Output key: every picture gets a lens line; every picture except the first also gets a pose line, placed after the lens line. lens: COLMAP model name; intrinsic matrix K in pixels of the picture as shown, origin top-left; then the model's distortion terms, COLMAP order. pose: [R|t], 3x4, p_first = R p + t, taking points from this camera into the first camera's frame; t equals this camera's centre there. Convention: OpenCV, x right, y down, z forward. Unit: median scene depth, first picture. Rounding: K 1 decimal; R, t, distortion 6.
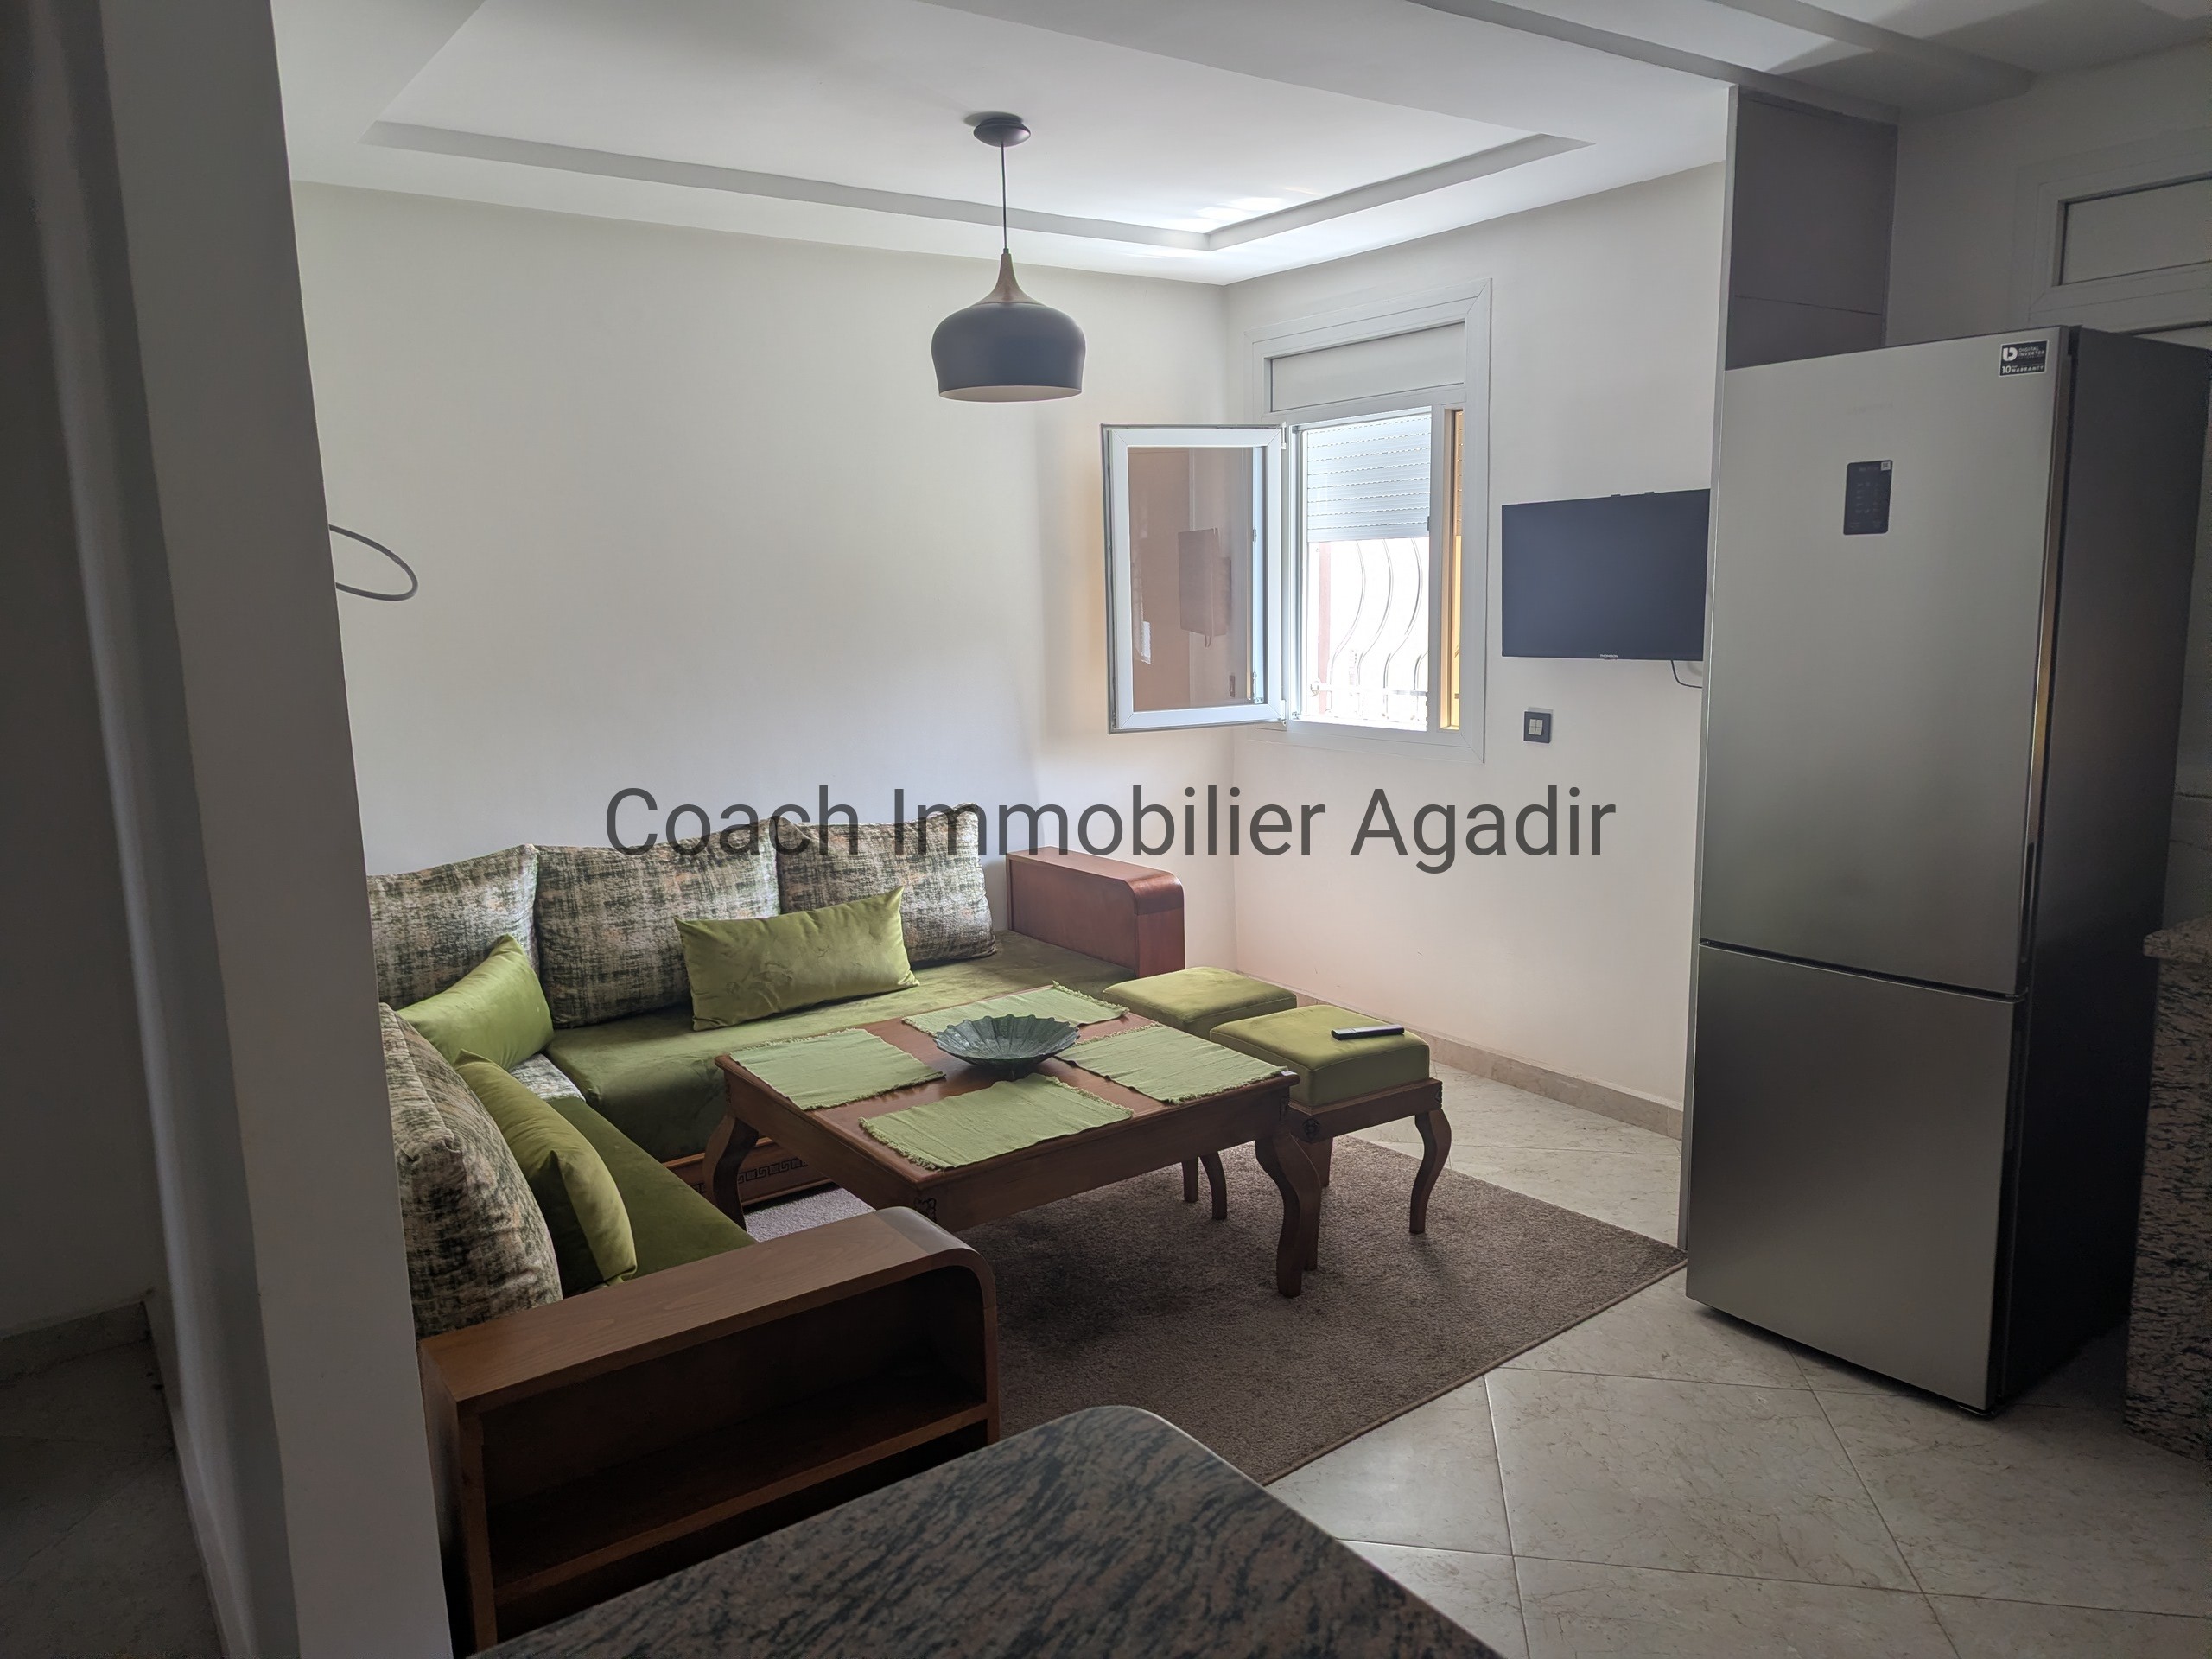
lens RADIAL K [[1565.9, 0, 1094.1], [0, 1565.9, 833.1], [0, 0, 1]] dist [0.008598, 0.000964]
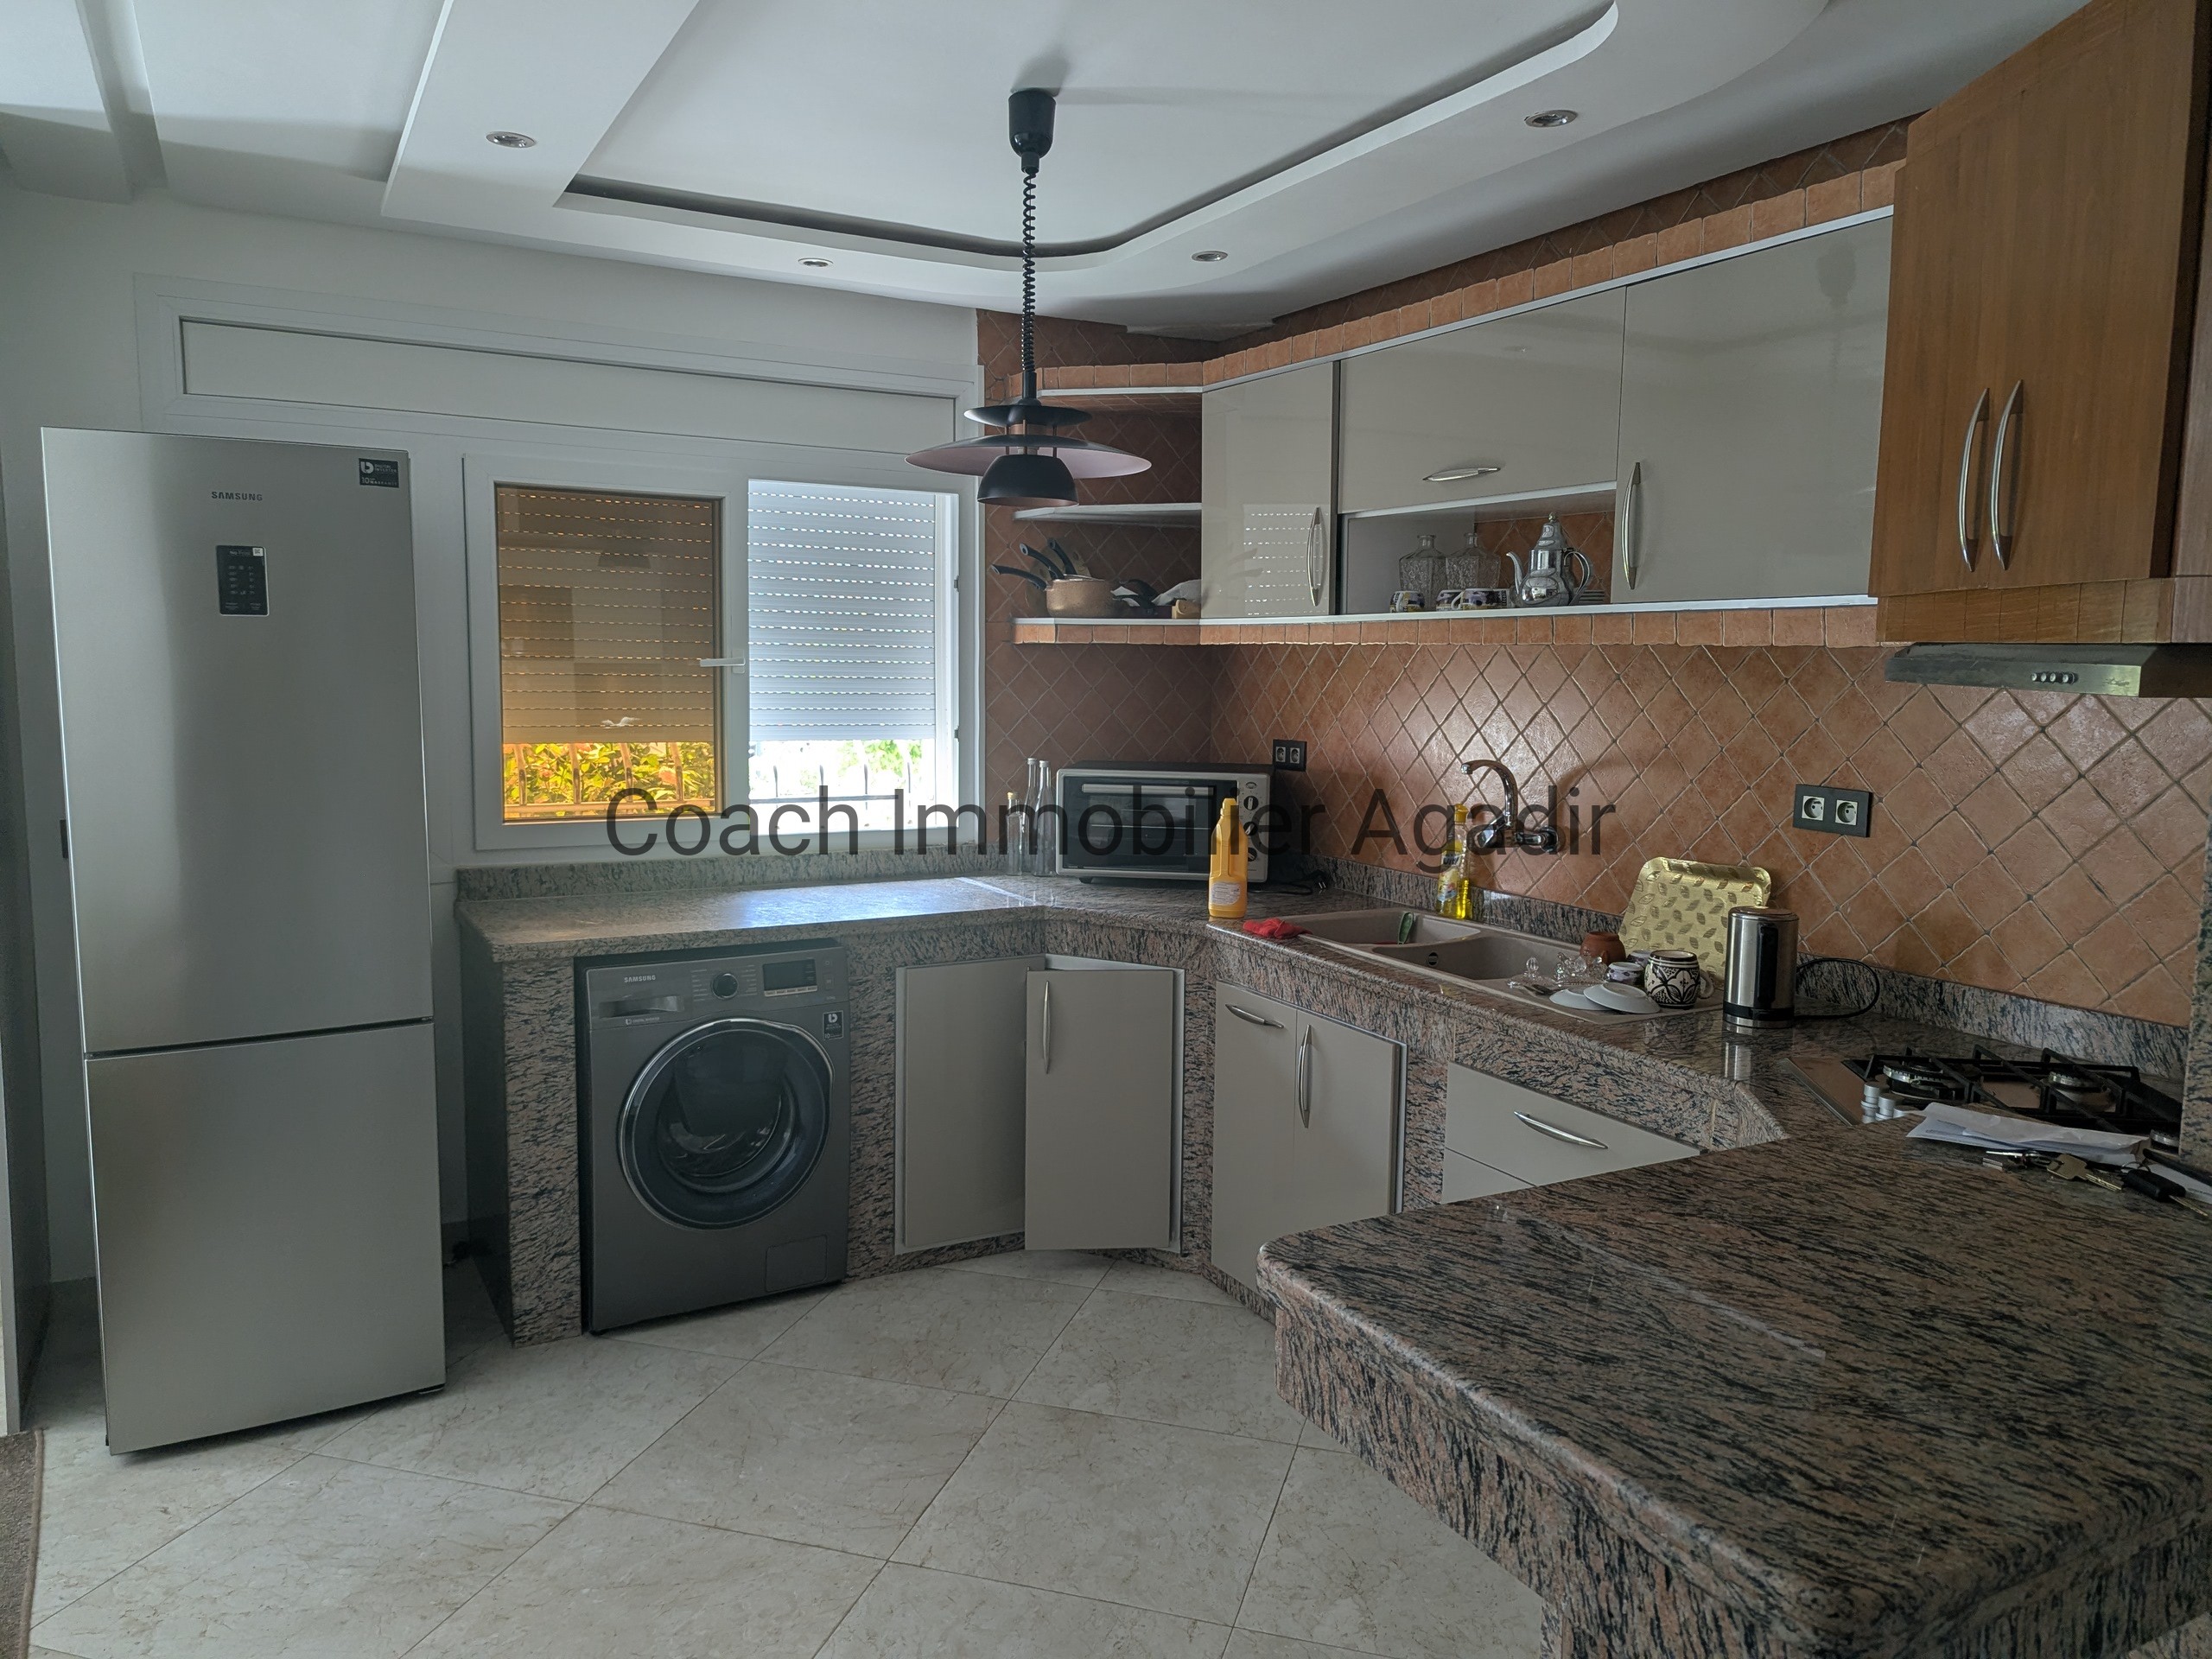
lens RADIAL K [[1565.9, 0, 1097.2], [0, 1565.9, 827.5], [0, 0, 1]] dist [0.008598, 0.000964]
pose [[0.108554, -0.081062, 0.990780, -0.505623], [0.145530, 0.987228, 0.064826, -0.038881], [-0.983380, 0.137151, 0.118964, 0.358801]]
